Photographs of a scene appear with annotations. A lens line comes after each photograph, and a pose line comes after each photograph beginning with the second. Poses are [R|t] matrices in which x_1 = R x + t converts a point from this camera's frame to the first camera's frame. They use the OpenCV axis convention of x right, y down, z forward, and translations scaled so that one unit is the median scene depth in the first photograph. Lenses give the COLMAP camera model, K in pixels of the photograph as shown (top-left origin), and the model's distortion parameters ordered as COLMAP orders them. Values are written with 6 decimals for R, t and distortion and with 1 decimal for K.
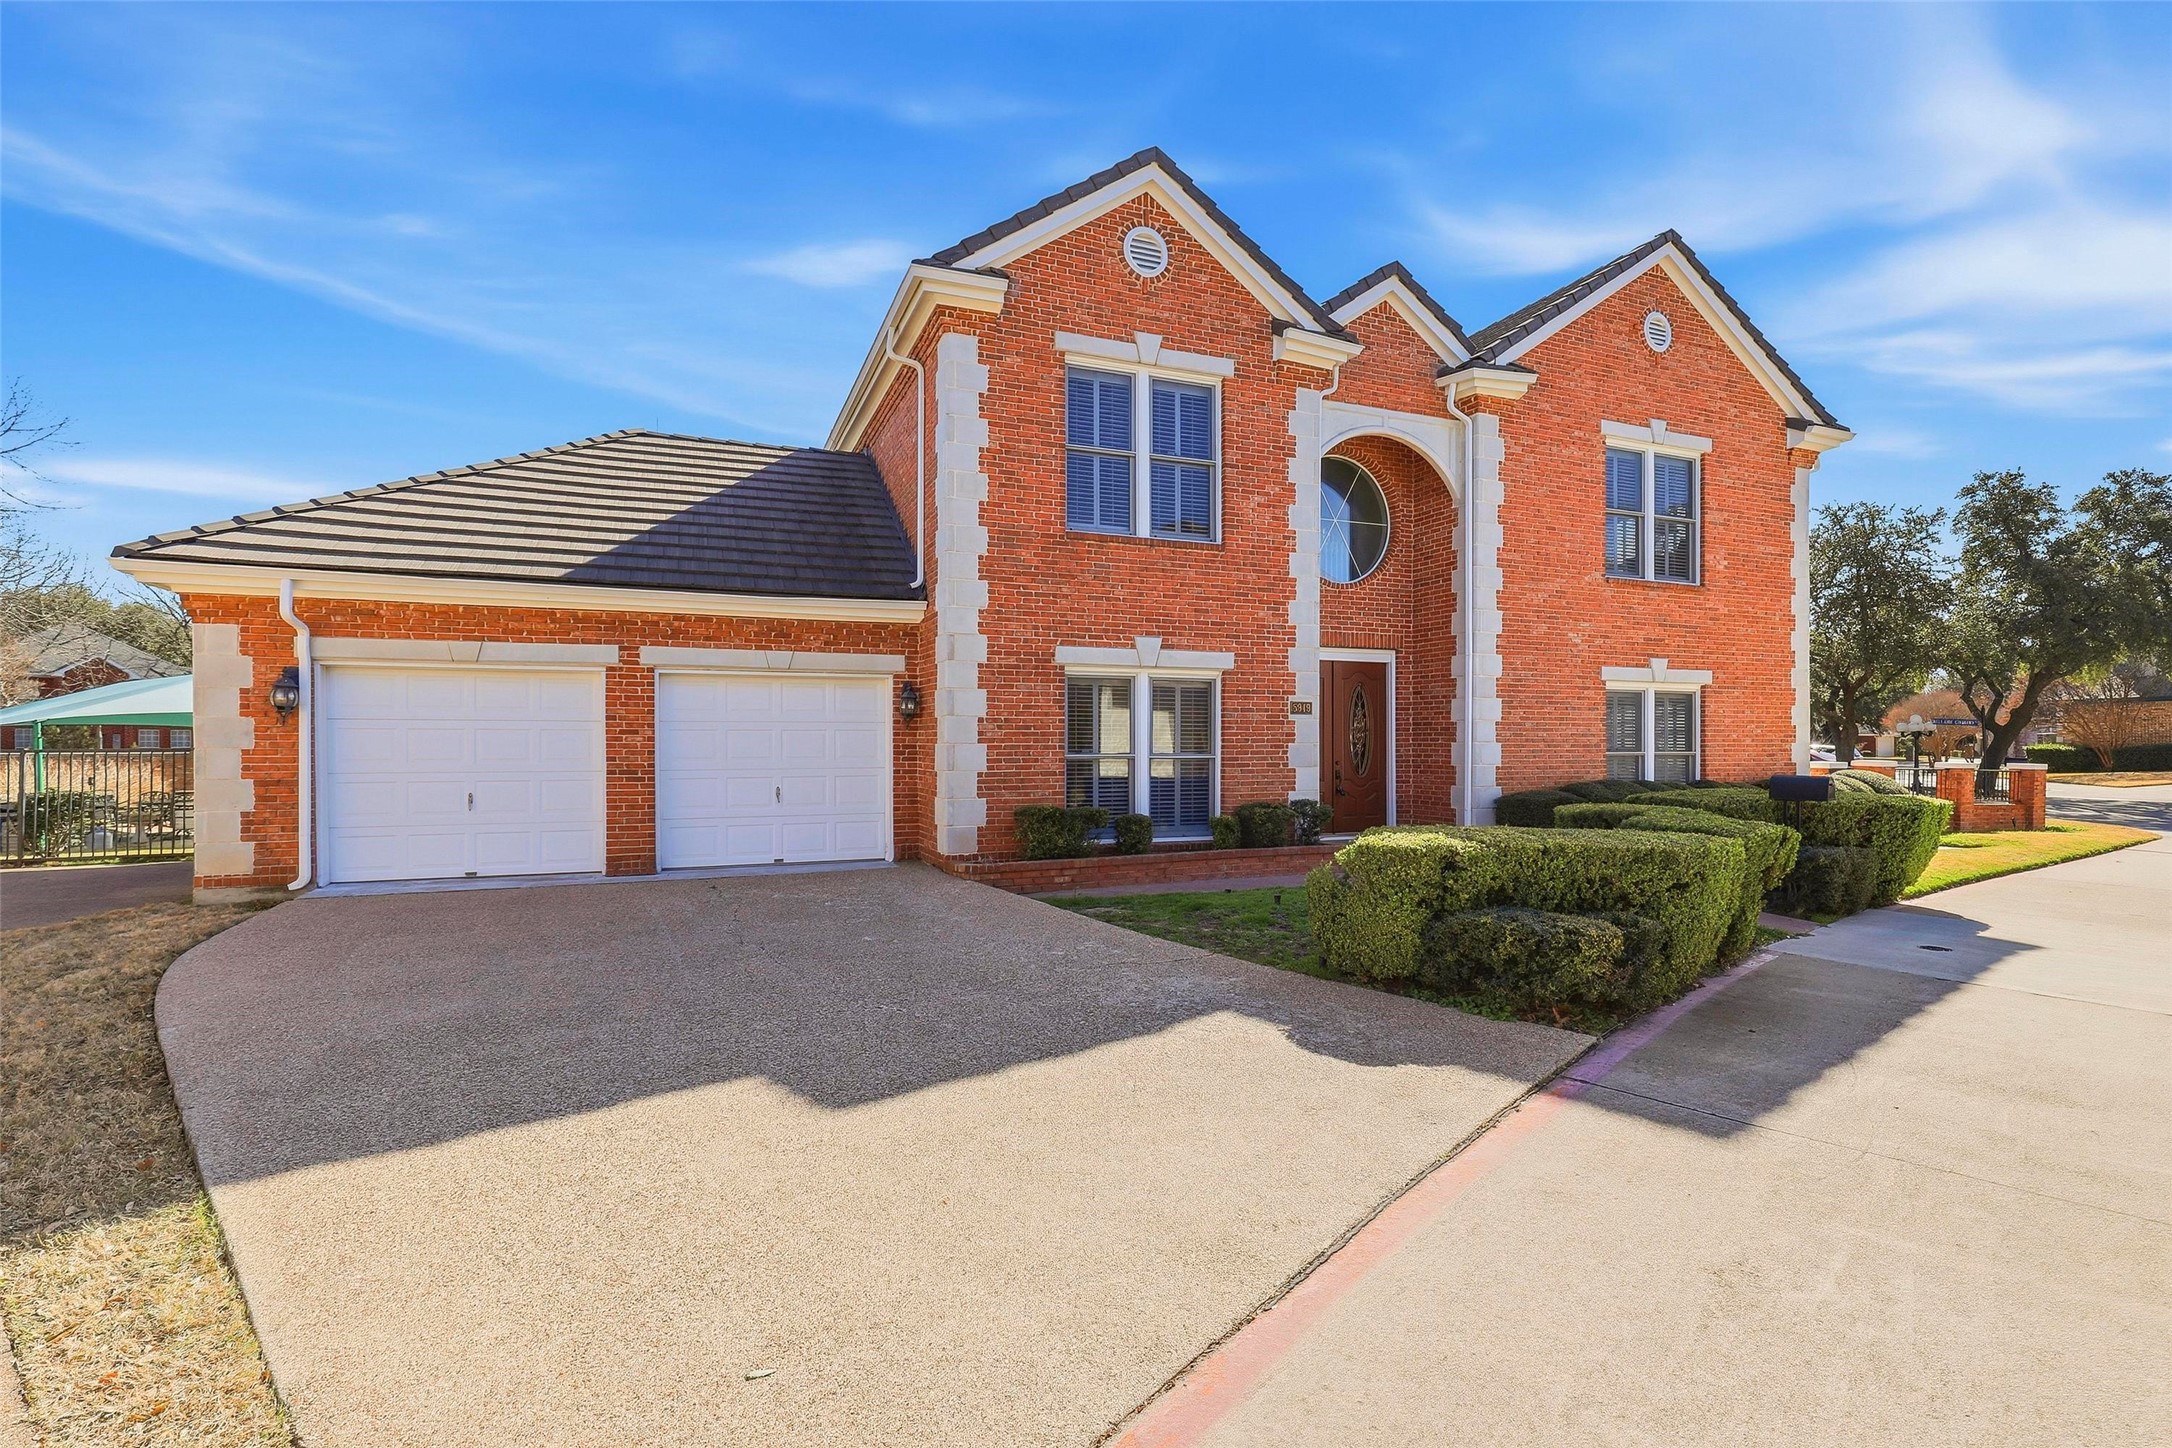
lens RADIAL K [[1011.0, 0, 1095.7], [0, 1011.0, 729.6], [0, 0, 1]] dist [0.000593, -0.000430]
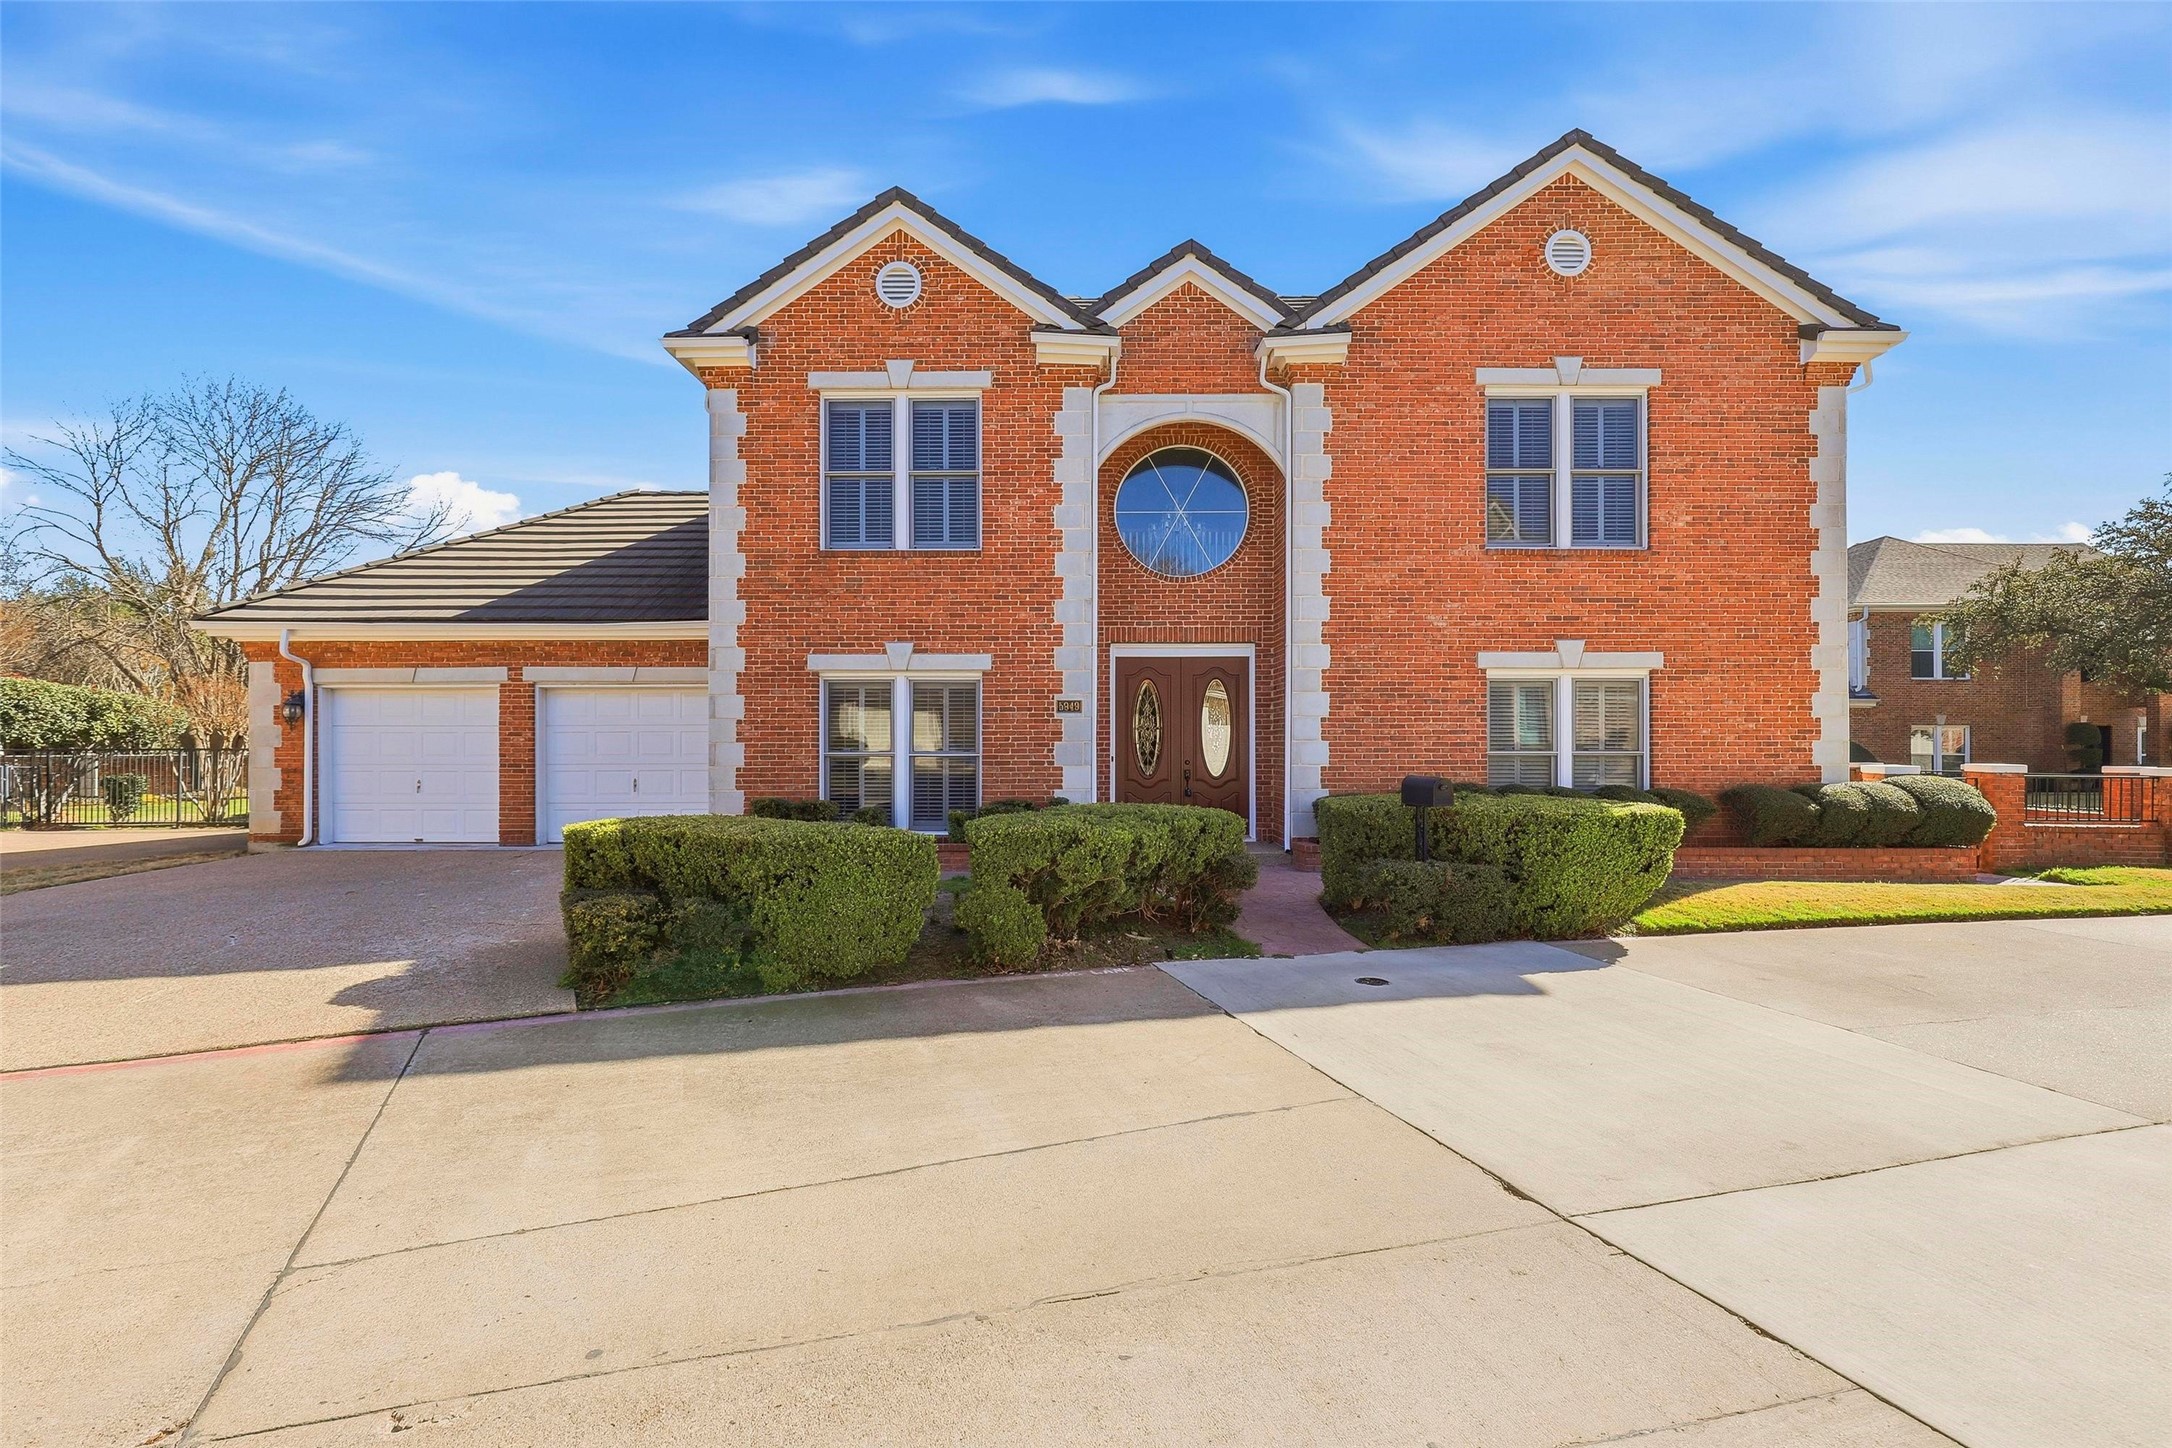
lens RADIAL K [[1011.0, 0, 1103.3], [0, 1011.0, 726.7], [0, 0, 1]] dist [0.000593, -0.000430]
pose [[0.923401, -0.007904, -0.383755, 0.655146], [0.007196, 0.999969, -0.003280, 0.002384], [0.383769, 0.000267, 0.923429, 0.090937]]
